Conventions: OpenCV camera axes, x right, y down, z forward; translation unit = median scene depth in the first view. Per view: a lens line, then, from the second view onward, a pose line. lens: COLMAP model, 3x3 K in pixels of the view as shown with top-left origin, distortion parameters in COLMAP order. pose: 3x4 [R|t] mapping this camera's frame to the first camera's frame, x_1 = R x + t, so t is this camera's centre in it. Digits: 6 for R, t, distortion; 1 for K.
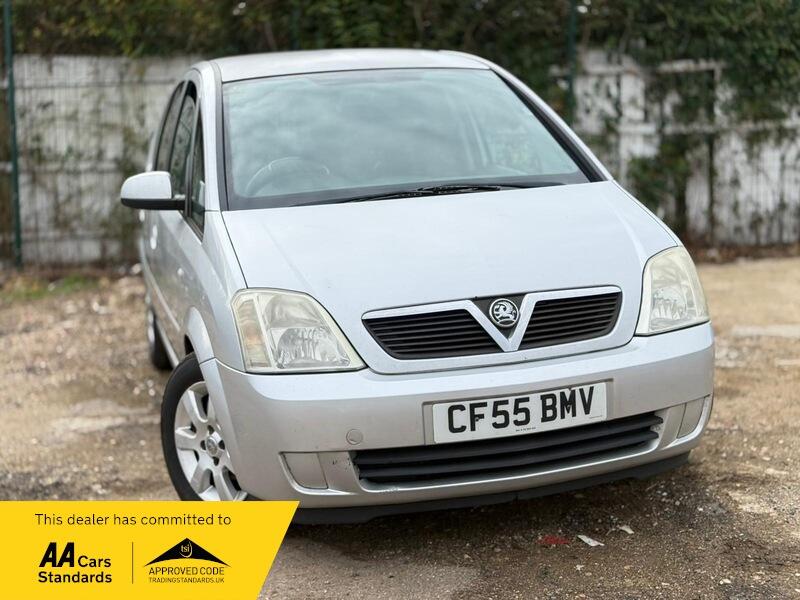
lens RADIAL K [[1123.9, 0, 400.0], [0, 1123.9, 300.0], [0, 0, 1]] dist [0.111535, -0.077843]
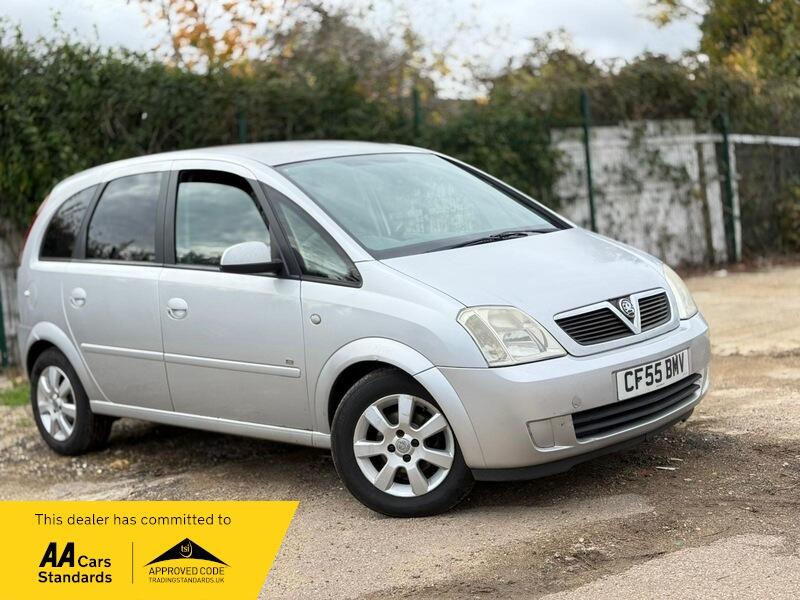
lens RADIAL K [[1109.2, 0, 416.7], [0, 1109.2, 295.5], [0, 0, 1]] dist [0.140852, -0.152426]
pose [[0.866154, -0.080455, 0.493259, -0.839096], [0.131906, 0.988763, -0.070348, 0.059966], [-0.482056, 0.125996, 0.867033, -0.101452]]
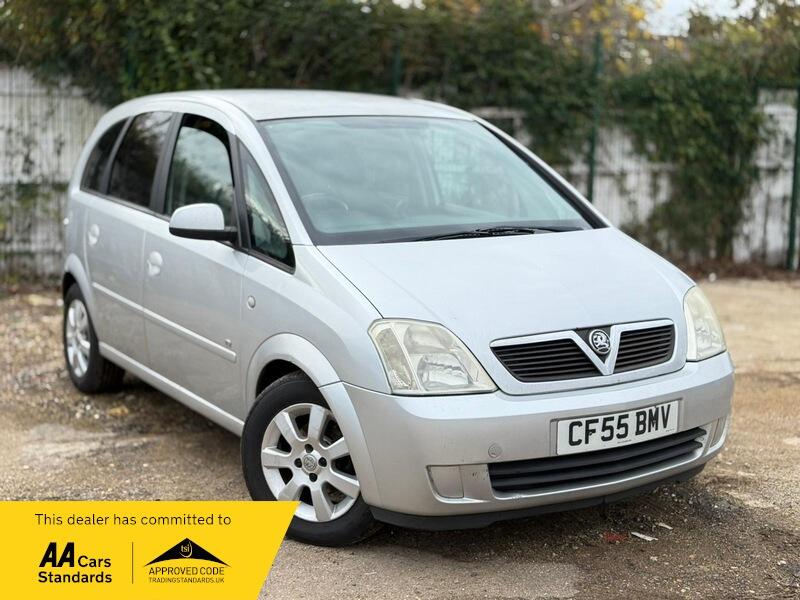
lens RADIAL K [[1112.9, 0, 400.0], [0, 1112.9, 300.0], [0, 0, 1]] dist [0.135968, -0.140473]
pose [[0.961753, 0.013487, 0.273585, -0.425895], [-0.008494, 0.999775, -0.019426, -0.007649], [-0.273785, 0.016359, 0.961652, -0.058306]]
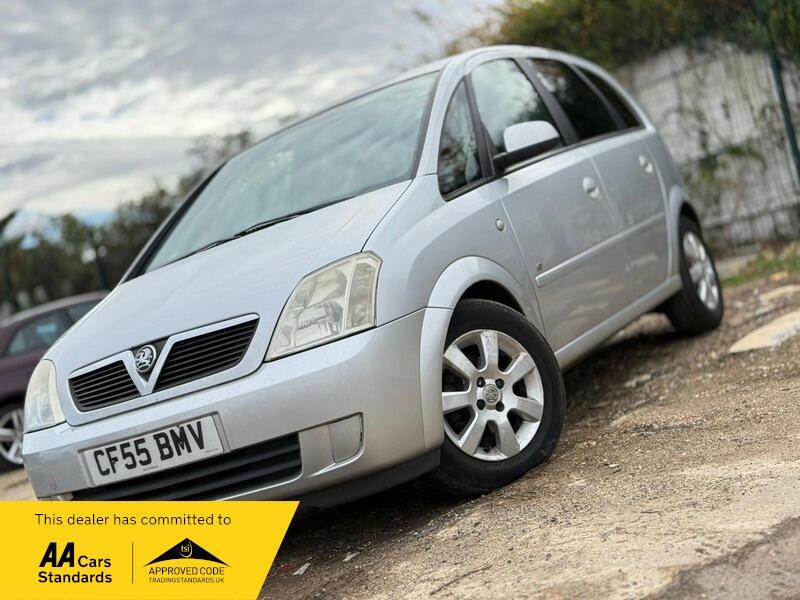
lens RADIAL K [[1112.9, 0, 400.0], [0, 1112.9, 300.0], [0, 0, 1]] dist [0.135968, -0.140473]
pose [[0.690052, -0.146563, -0.708765, 1.023722], [0.153290, 0.986661, -0.054785, 0.051700], [0.707340, -0.070842, 0.703315, 0.427948]]
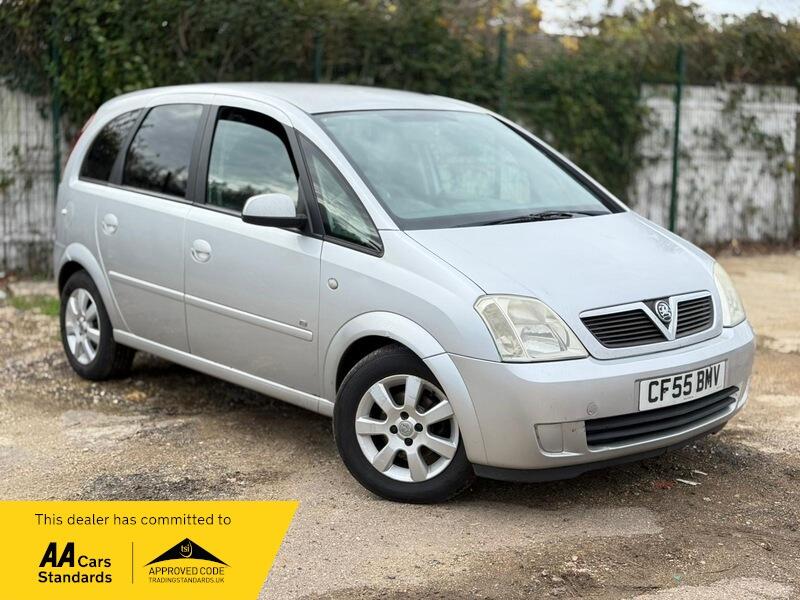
lens RADIAL K [[1111.3, 0, 414.9], [0, 1111.3, 299.8], [0, 0, 1]] dist [0.130665, -0.108372]
pose [[0.904668, -0.010786, 0.425981, -0.735879], [0.015825, 0.999840, -0.008292, 0.004079], [-0.425823, 0.014243, 0.904694, -0.067440]]
